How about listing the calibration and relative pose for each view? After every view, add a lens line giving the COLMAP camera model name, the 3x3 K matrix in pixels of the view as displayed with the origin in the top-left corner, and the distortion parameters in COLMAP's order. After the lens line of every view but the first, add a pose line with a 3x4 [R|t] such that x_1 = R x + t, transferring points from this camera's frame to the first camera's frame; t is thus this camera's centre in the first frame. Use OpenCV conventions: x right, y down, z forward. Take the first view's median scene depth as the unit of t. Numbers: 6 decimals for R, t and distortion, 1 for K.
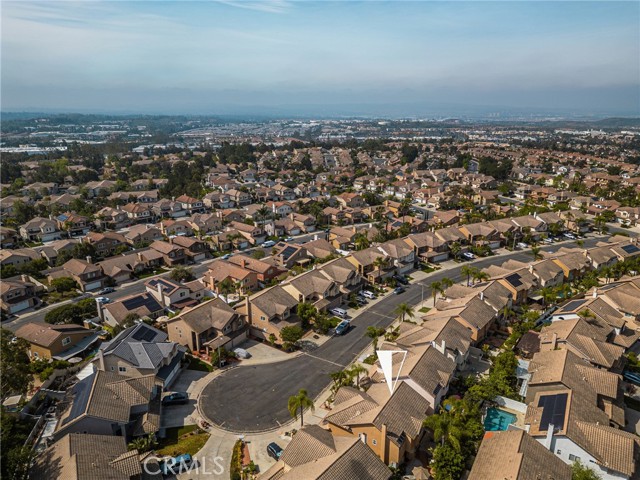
lens RADIAL K [[447.5, 0, 320.6], [0, 447.5, 239.9], [0, 0, 1]] dist [0.055125, -0.016085]
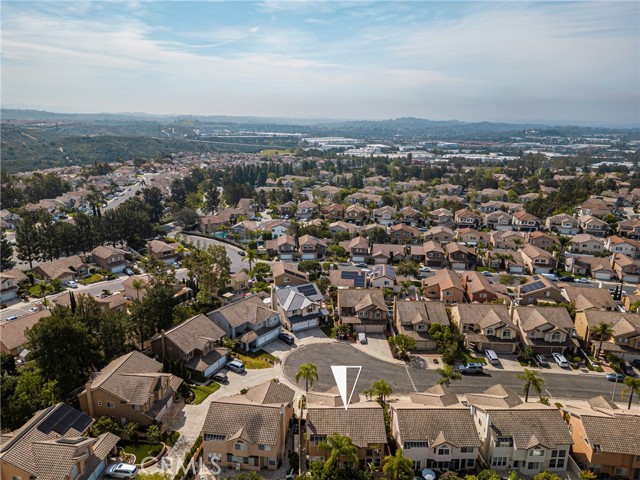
lens RADIAL K [[447.5, 0, 320.0], [0, 447.5, 240.1], [0, 0, 1]] dist [0.055125, -0.016085]
pose [[0.521783, 0.220560, -0.824072, 0.502818], [-0.245649, 0.963929, 0.102453, -0.057321], [0.816945, 0.148974, 0.557143, 0.199225]]
